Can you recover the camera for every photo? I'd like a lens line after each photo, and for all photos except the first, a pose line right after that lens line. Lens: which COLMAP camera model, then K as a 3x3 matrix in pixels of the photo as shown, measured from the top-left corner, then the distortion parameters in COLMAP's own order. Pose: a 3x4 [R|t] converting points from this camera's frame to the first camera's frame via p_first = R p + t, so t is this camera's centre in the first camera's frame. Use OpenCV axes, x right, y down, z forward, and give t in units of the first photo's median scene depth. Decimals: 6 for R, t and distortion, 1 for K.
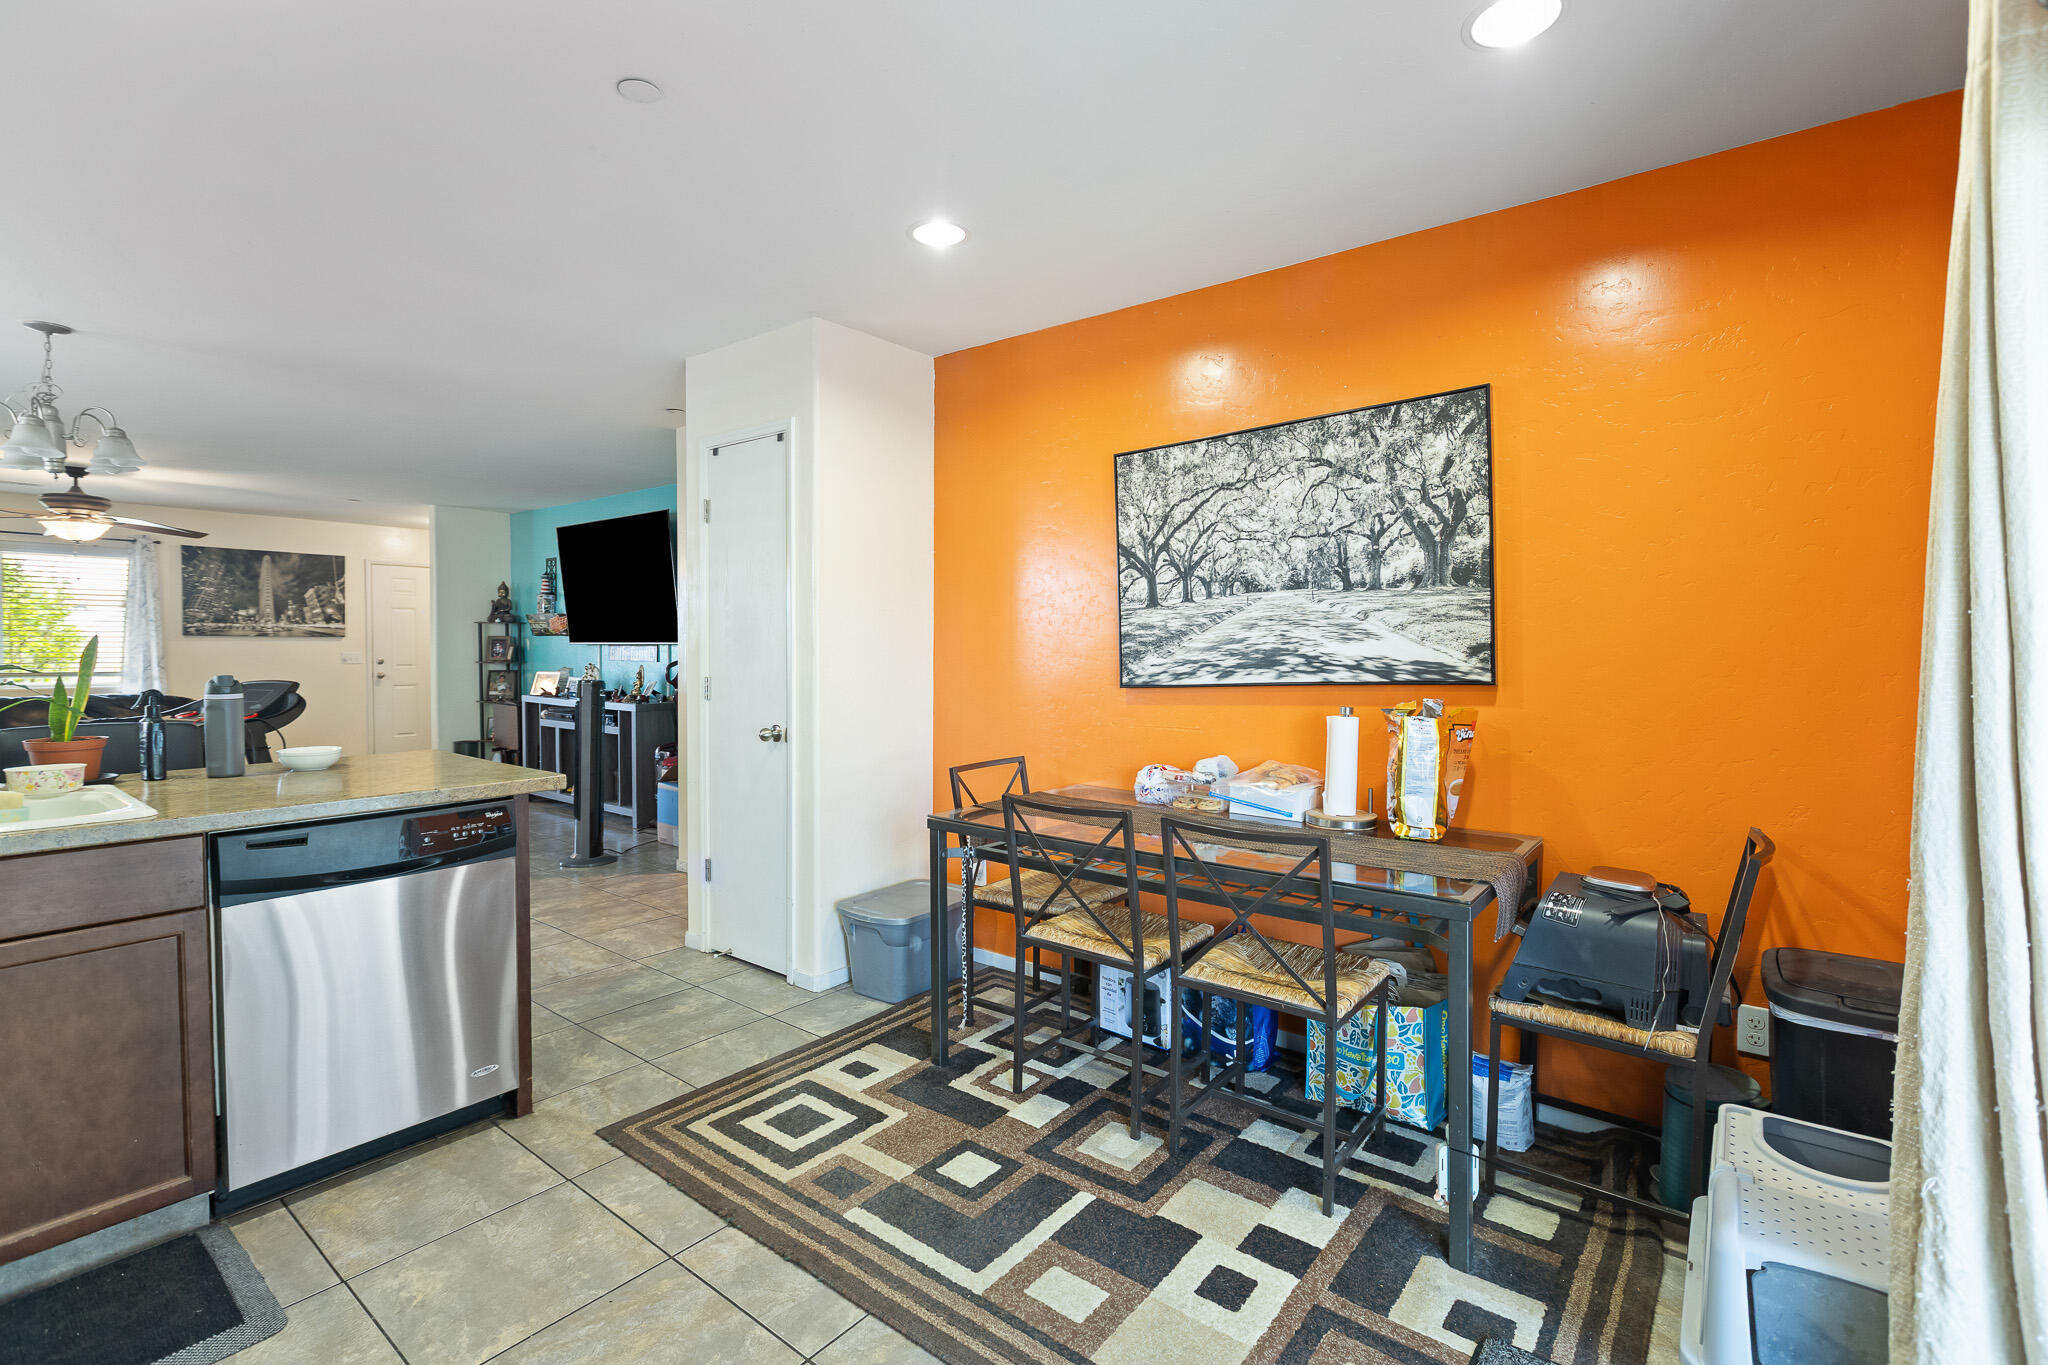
lens RADIAL K [[917.5, 0, 1036.9], [0, 917.5, 677.2], [0, 0, 1]] dist [0.002932, -0.003406]
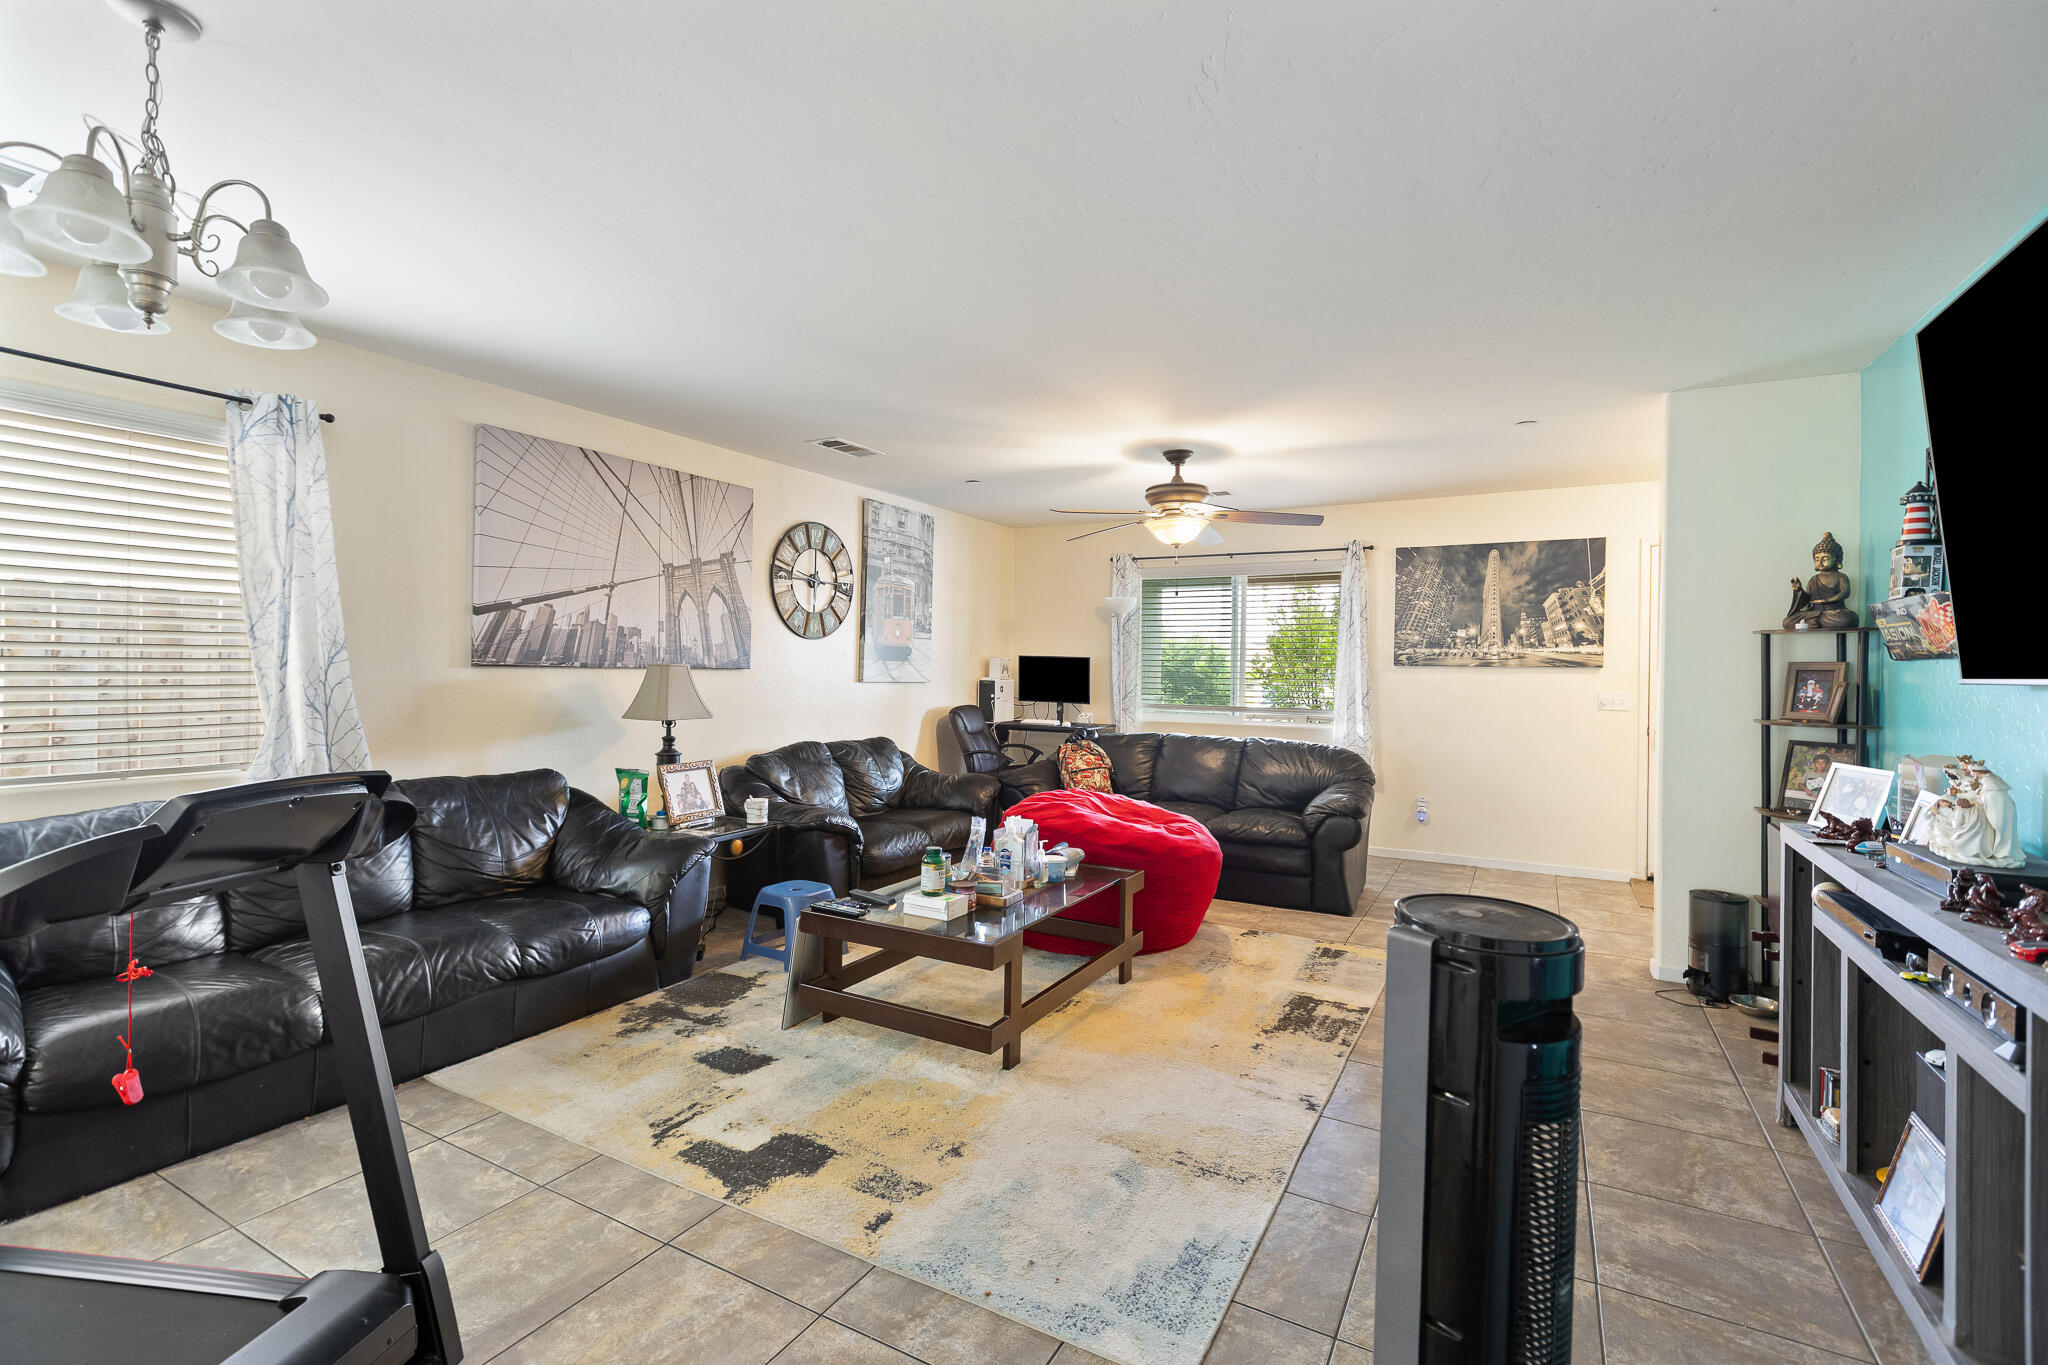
lens RADIAL K [[917.5, 0, 1032.6], [0, 917.5, 671.9], [0, 0, 1]] dist [0.002932, -0.003406]
pose [[0.156527, -0.000245, -0.987674, -0.480173], [-0.043059, 0.999048, -0.007072, -0.047432], [0.986735, 0.043635, 0.156367, 1.256488]]
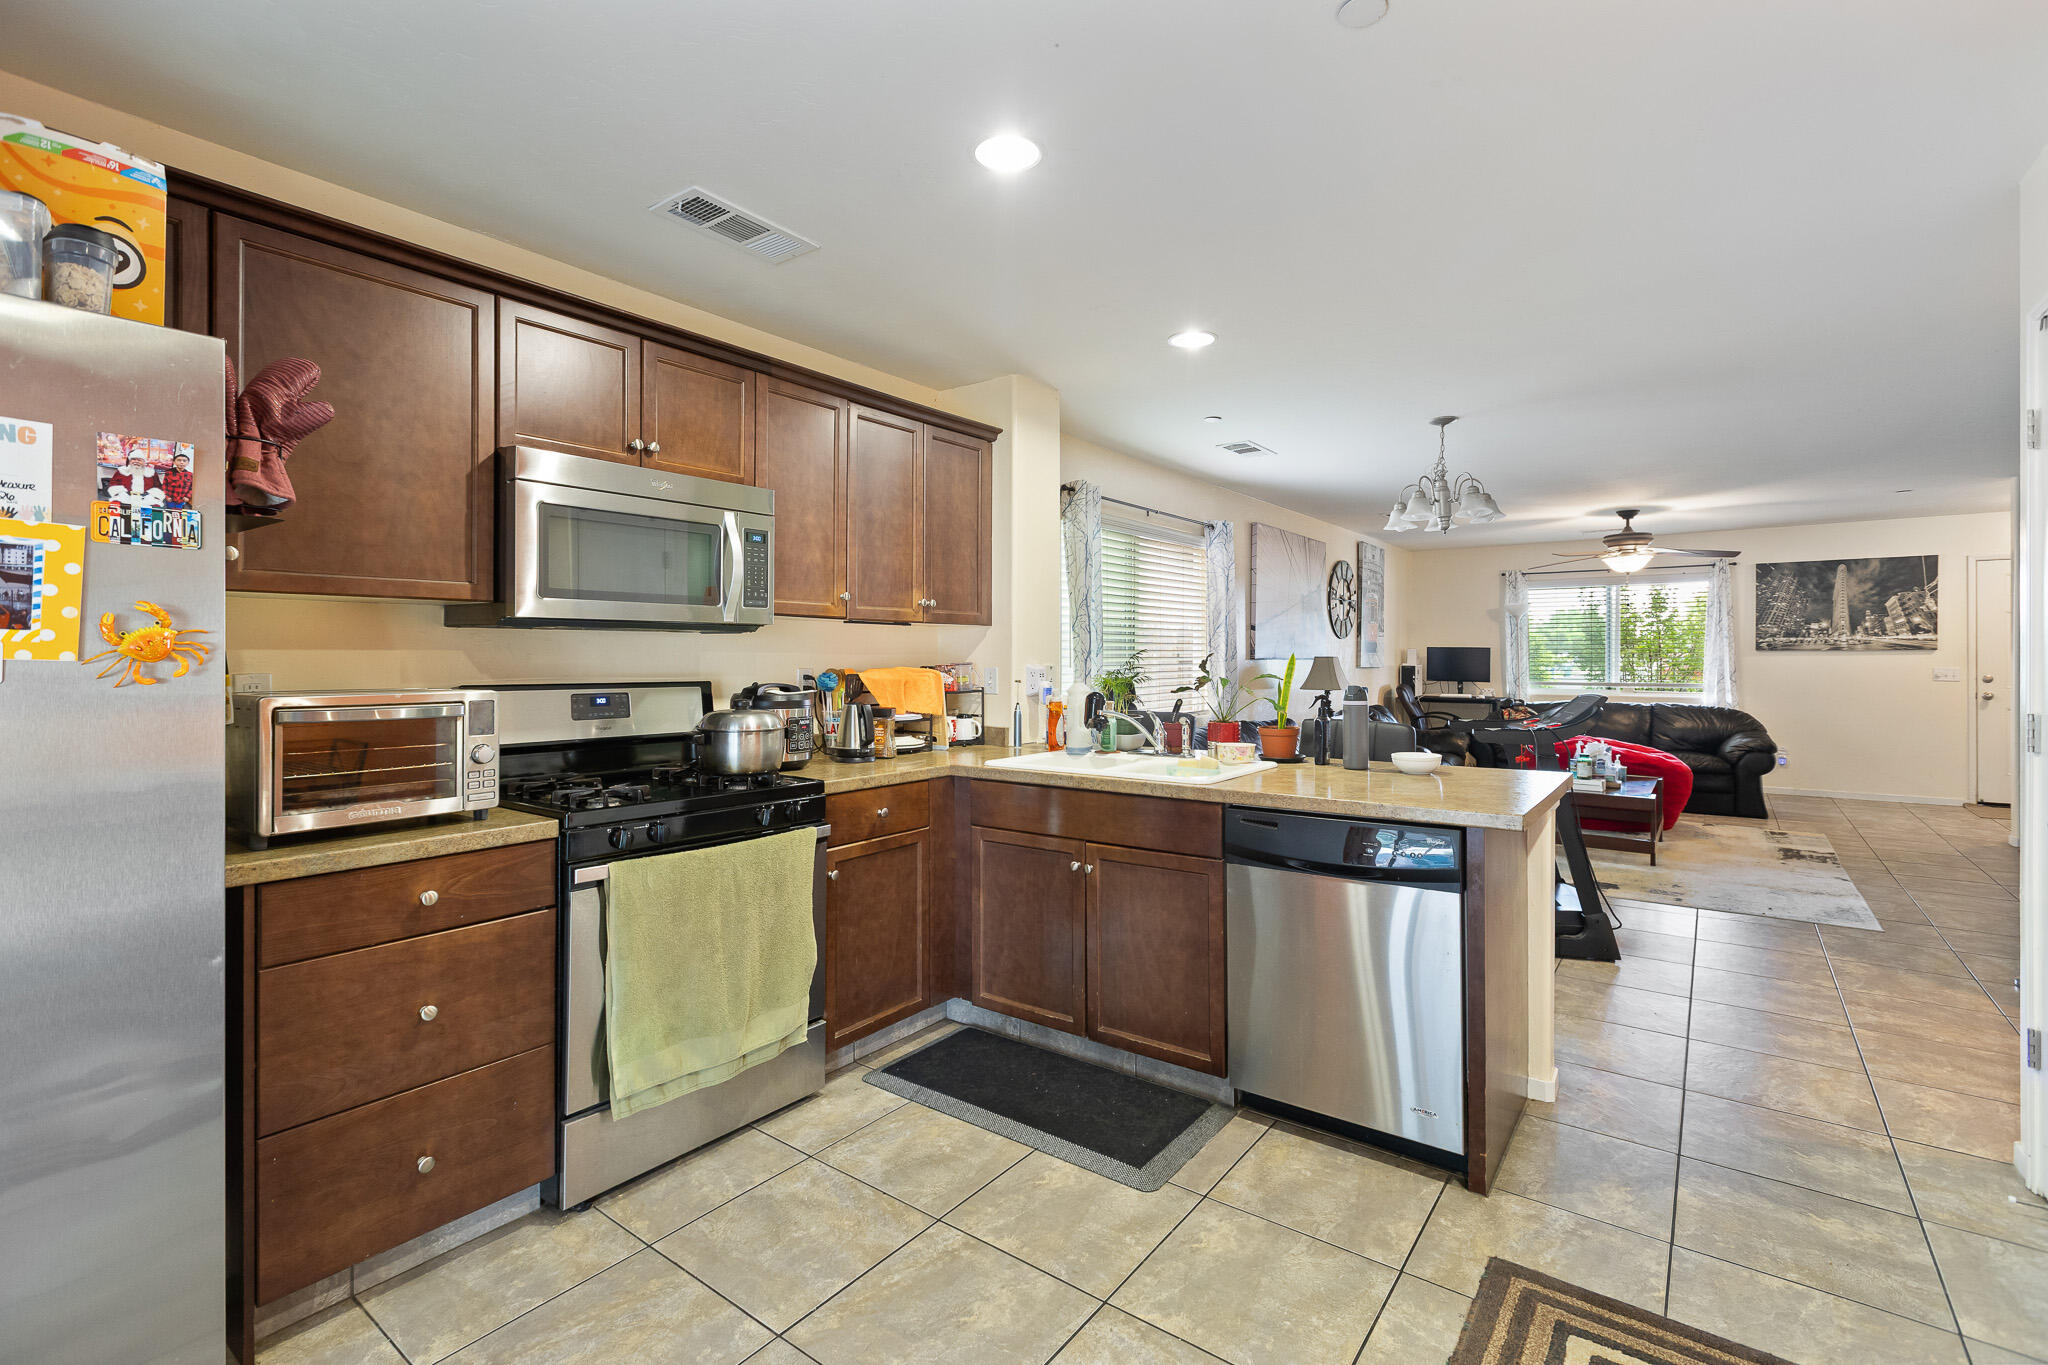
lens RADIAL K [[917.5, 0, 1023.1], [0, 917.5, 654.1], [0, 0, 1]] dist [0.002932, -0.003406]
pose [[0.009129, -0.009621, -0.999912, 0.211884], [-0.031265, 0.999462, -0.009902, -0.011790], [0.999469, 0.031352, 0.008823, 0.352750]]
